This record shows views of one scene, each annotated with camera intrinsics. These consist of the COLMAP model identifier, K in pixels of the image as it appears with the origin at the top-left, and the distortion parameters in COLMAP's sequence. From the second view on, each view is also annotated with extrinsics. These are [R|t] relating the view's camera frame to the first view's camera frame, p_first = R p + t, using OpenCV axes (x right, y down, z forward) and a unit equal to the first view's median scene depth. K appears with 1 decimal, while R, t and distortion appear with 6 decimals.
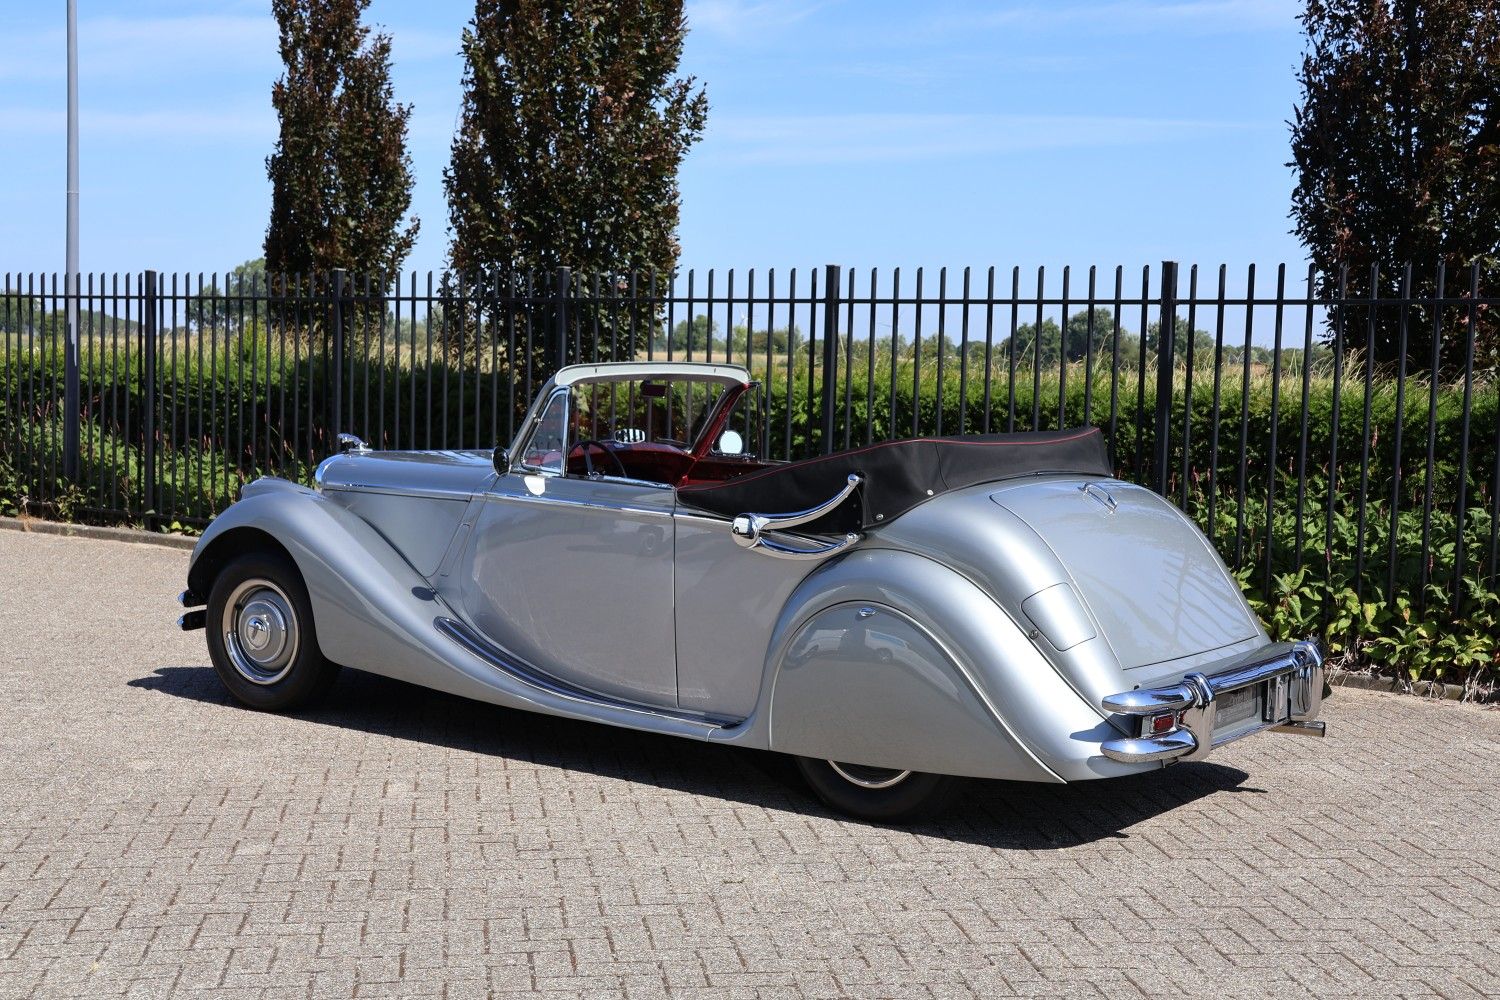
lens RADIAL K [[2430.4, 0, 750.0], [0, 2430.4, 500.0], [0, 0, 1]] dist [0.060035, 1.112155]
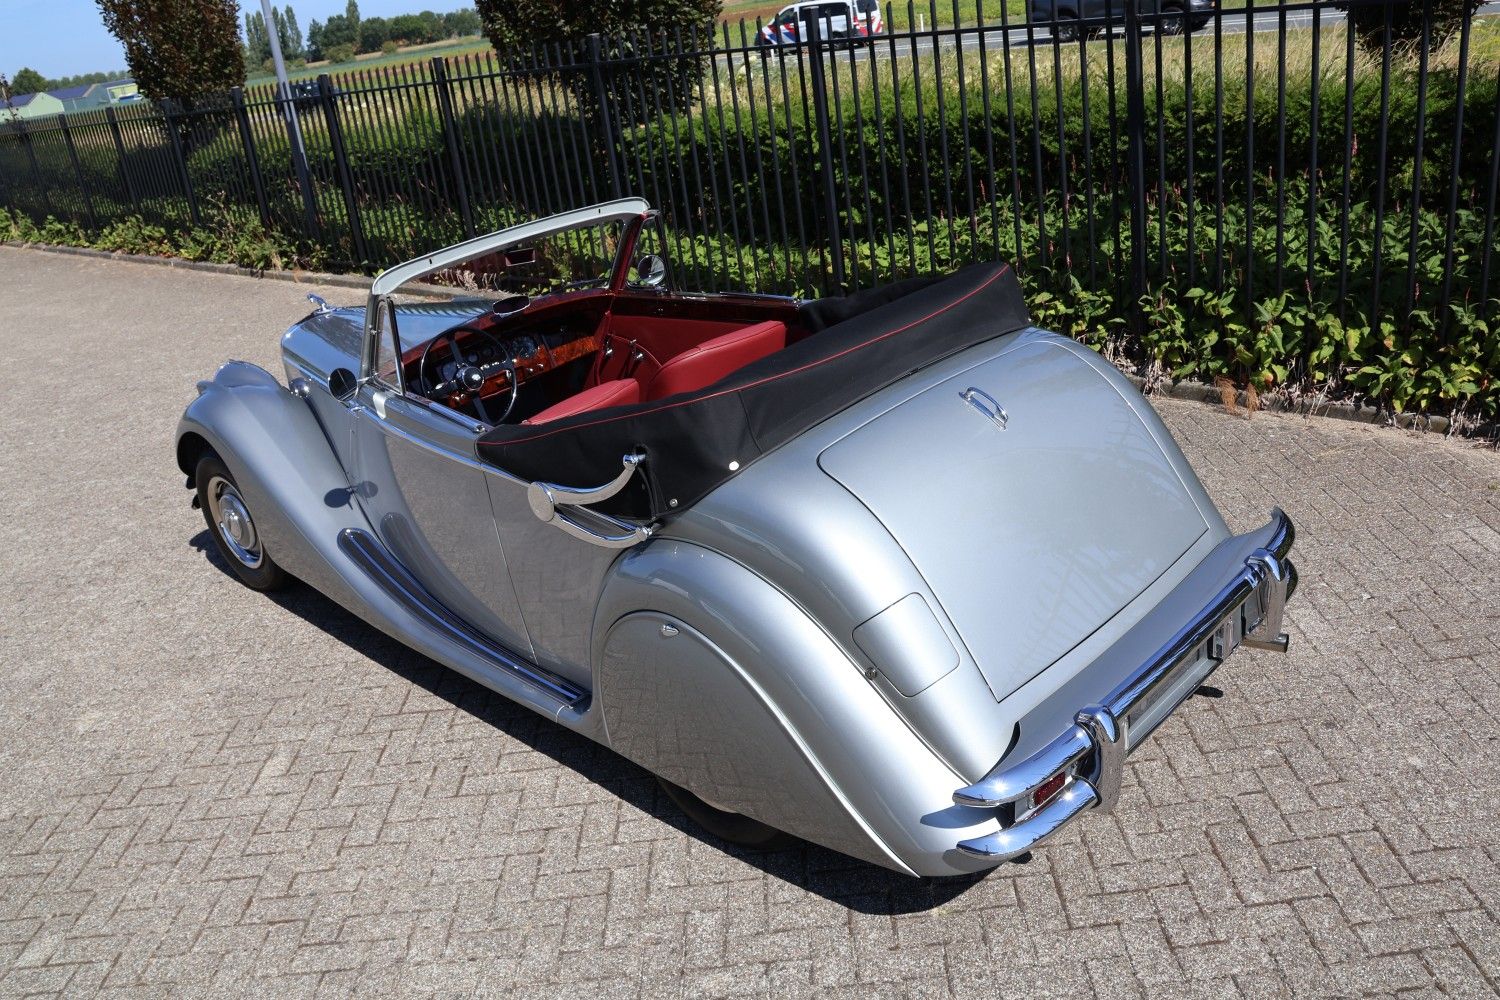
lens RADIAL K [[1361.4, 0, 748.2], [0, 1361.4, 528.1], [0, 0, 1]] dist [-0.162393, 0.157441]
pose [[0.975597, -0.080428, -0.204308, 0.119908], [0.145282, 0.934138, 0.326006, -0.089272], [0.164631, -0.347733, 0.923027, 0.450666]]
